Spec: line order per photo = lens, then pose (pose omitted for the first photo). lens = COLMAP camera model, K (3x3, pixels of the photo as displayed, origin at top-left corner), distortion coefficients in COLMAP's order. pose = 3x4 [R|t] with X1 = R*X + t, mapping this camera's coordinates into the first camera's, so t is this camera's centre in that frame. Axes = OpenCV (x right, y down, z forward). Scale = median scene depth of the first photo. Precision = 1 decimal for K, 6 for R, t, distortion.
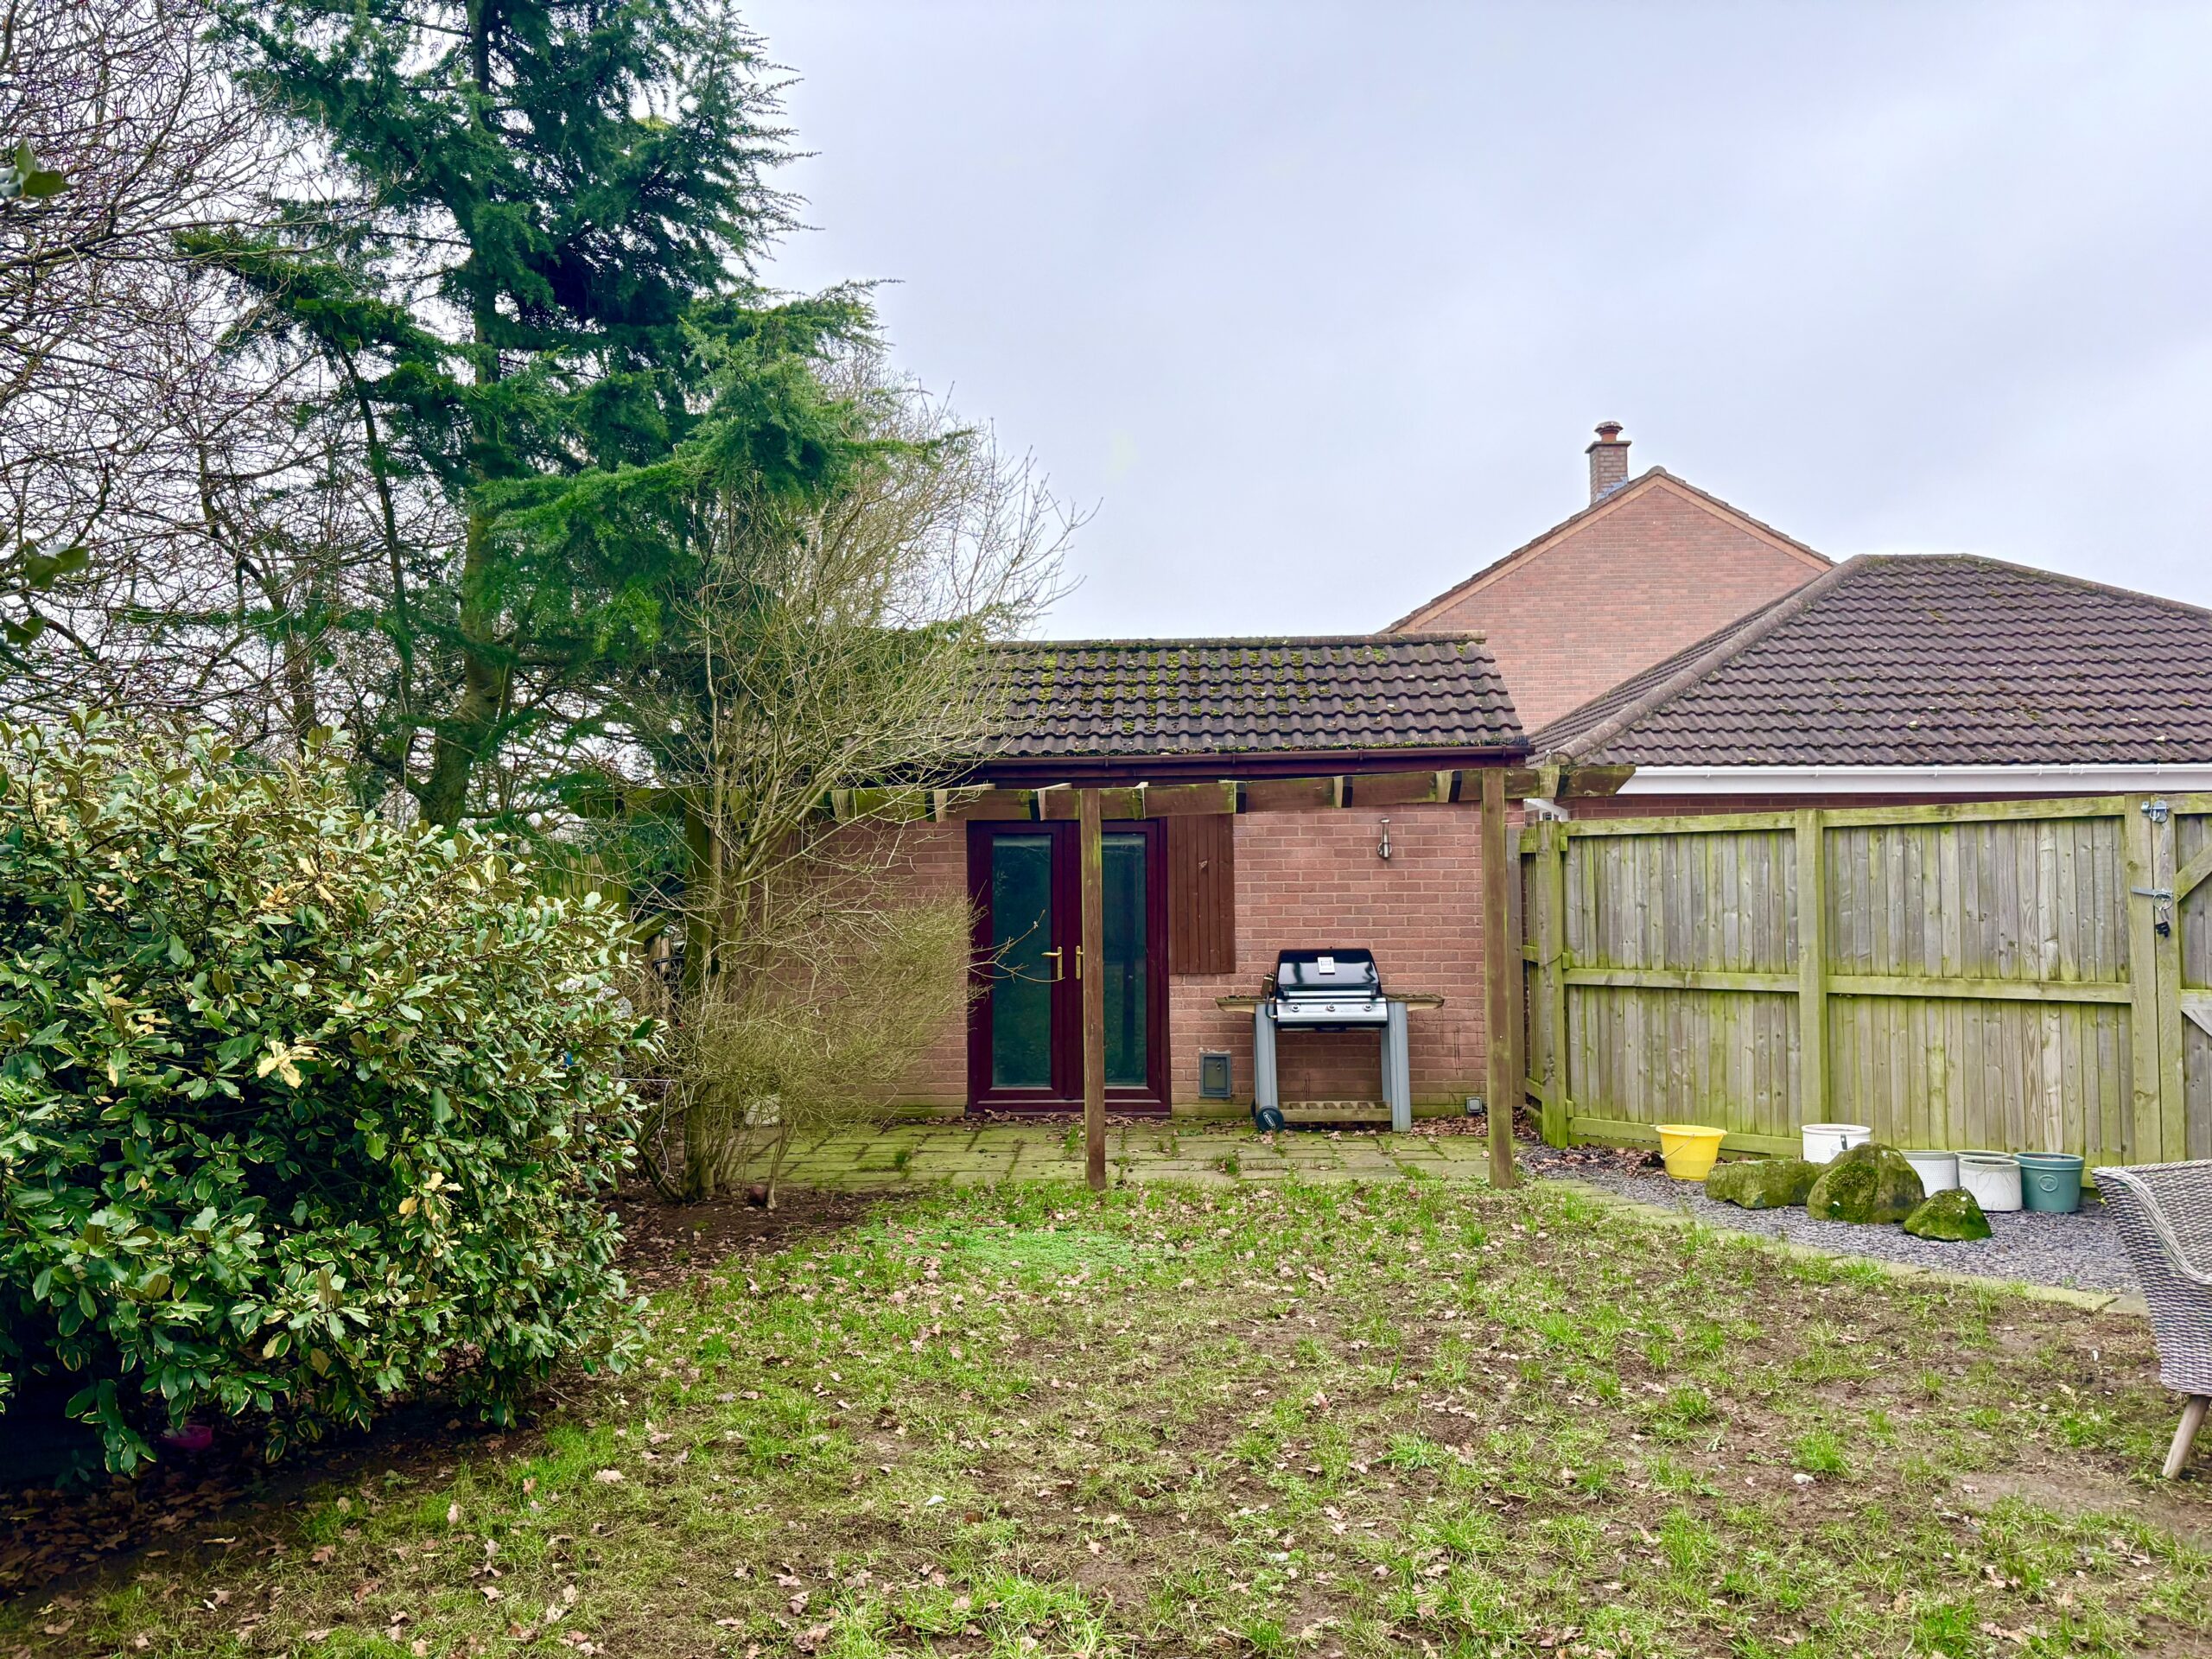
lens RADIAL K [[1614.5, 0, 1093.1], [0, 1614.5, 872.1], [0, 0, 1]] dist [0.023541, -0.069174]
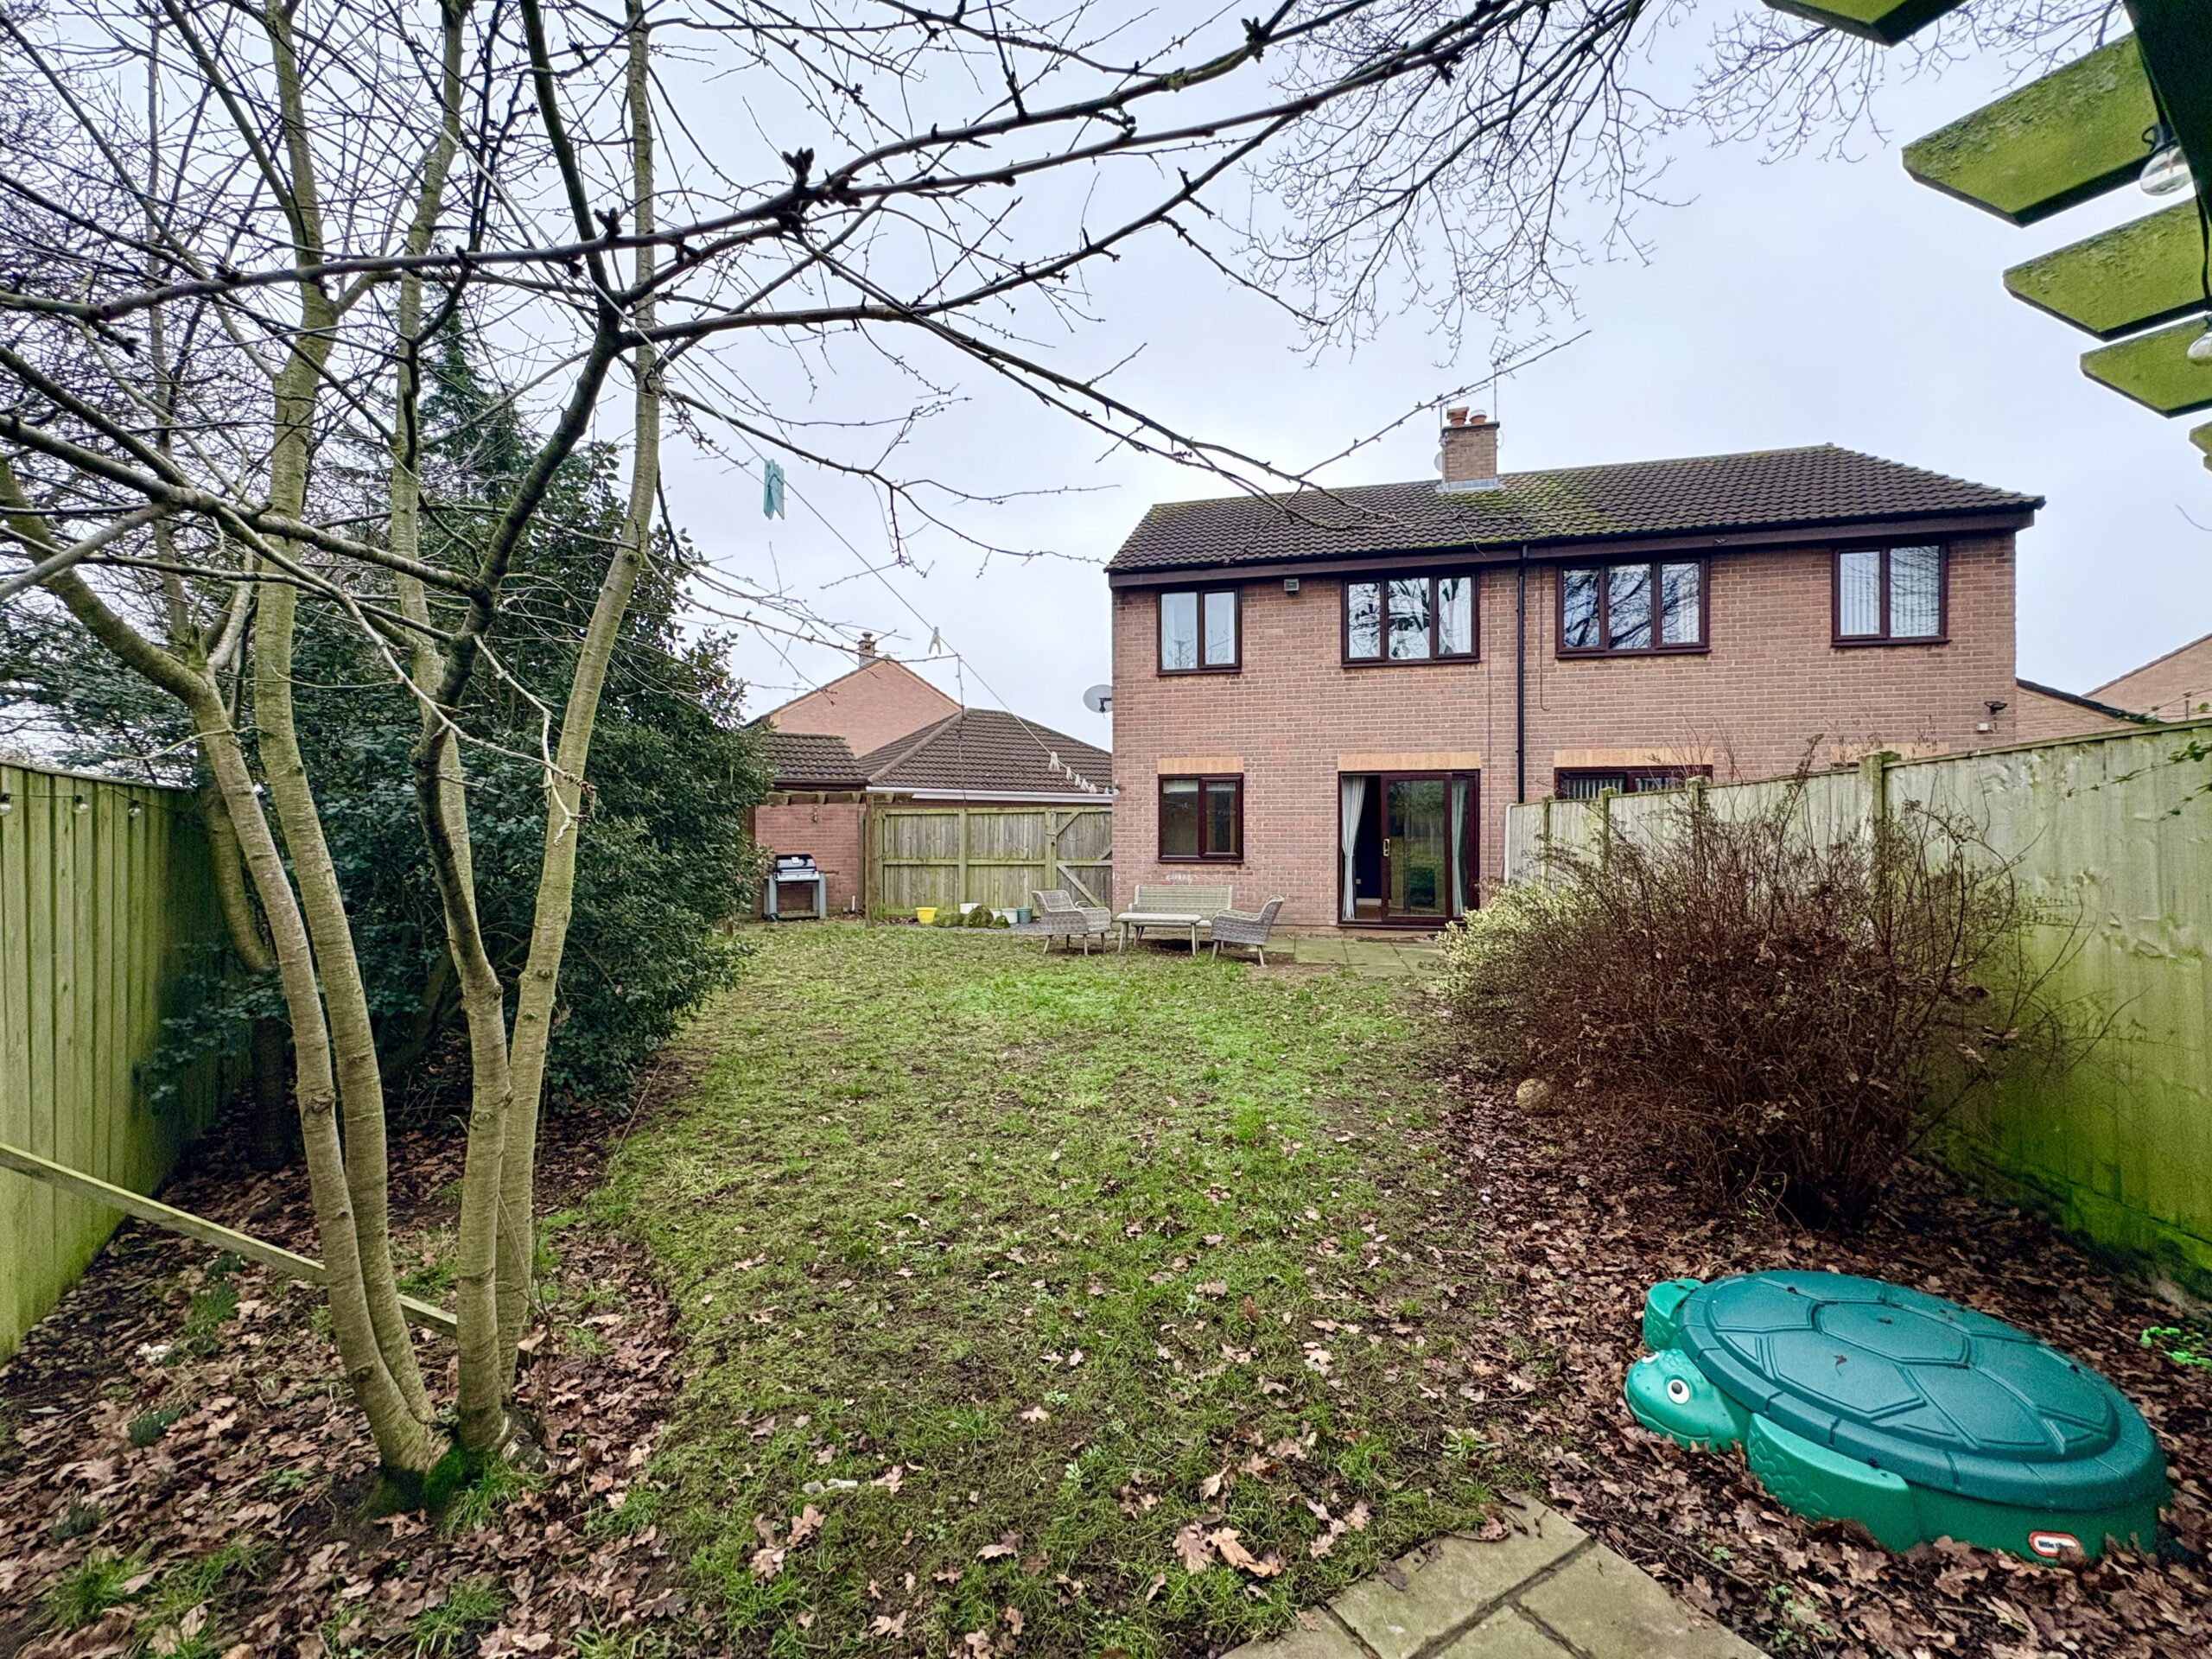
lens RADIAL K [[891.0, 0, 1124.2], [0, 891.0, 831.7], [0, 0, 1]] dist [0.000054, -0.000176]
pose [[0.808968, 0.003718, 0.587841, -0.355304], [-0.008828, 0.999944, 0.005824, -0.004668], [-0.587786, -0.009901, 0.808956, -0.657579]]
